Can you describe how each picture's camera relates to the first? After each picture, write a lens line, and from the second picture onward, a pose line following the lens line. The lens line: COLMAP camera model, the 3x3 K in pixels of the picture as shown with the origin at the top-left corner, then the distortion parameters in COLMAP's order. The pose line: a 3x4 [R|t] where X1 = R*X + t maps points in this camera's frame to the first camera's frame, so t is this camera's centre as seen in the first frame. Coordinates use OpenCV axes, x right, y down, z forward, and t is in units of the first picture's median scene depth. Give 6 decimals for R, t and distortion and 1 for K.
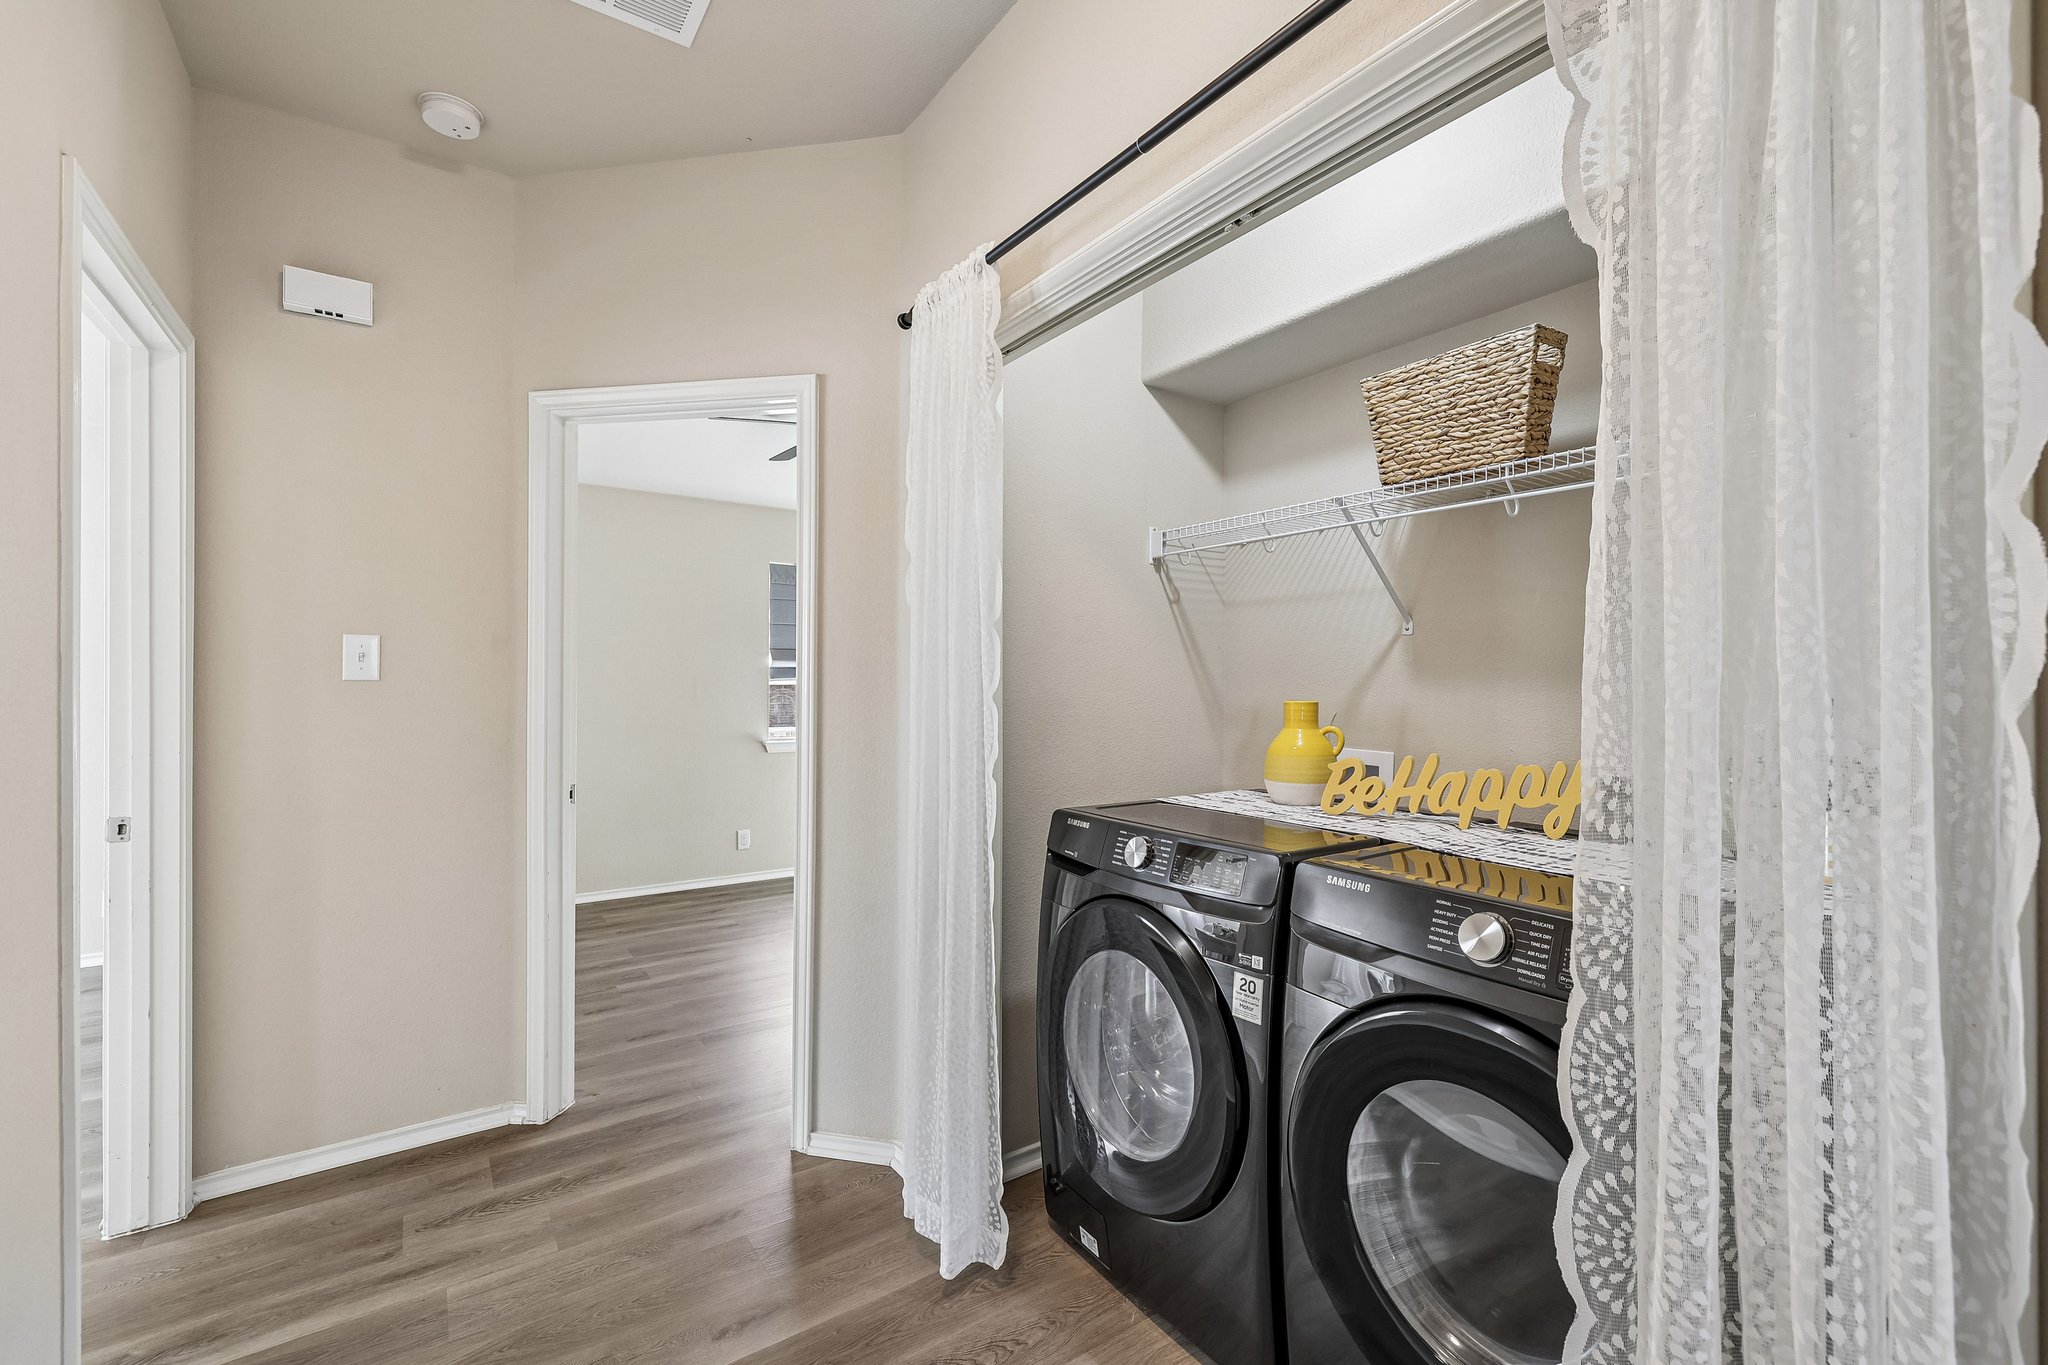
lens RADIAL K [[875.5, 0, 1027.0], [0, 875.5, 686.2], [0, 0, 1]] dist [-0.001317, 0.000391]
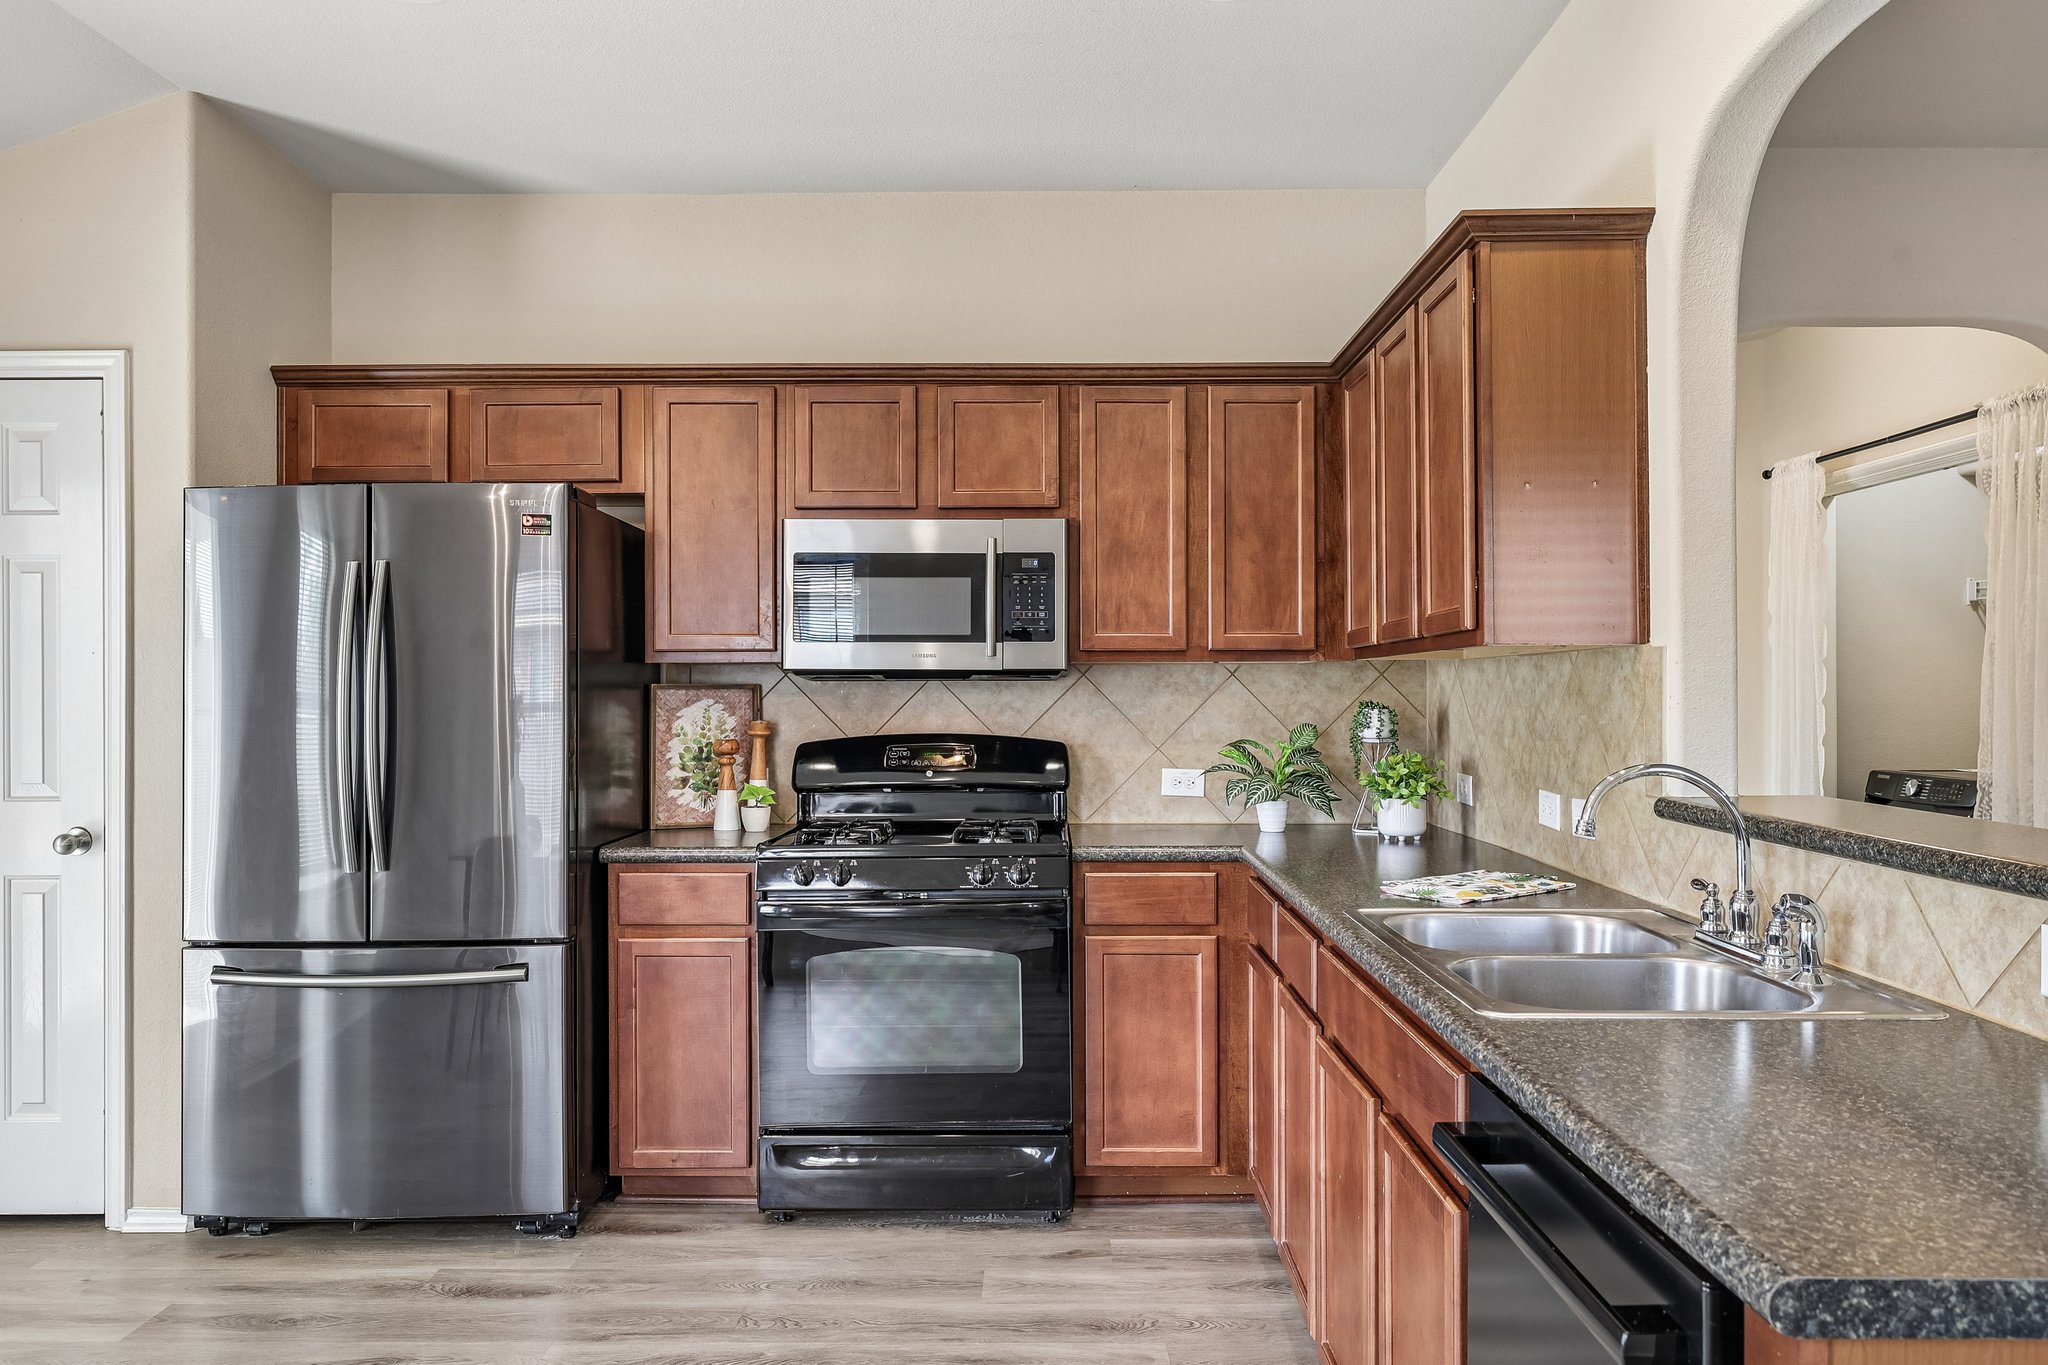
lens RADIAL K [[1450.3, 0, 1031.1], [0, 1450.3, 682.6], [0, 0, 1]] dist [-0.001150, 0.001956]
pose [[0.816851, -0.007294, -0.576803, 0.339982], [0.003954, 0.999967, -0.007045, -0.011103], [0.576836, 0.003474, 0.816853, -2.293324]]
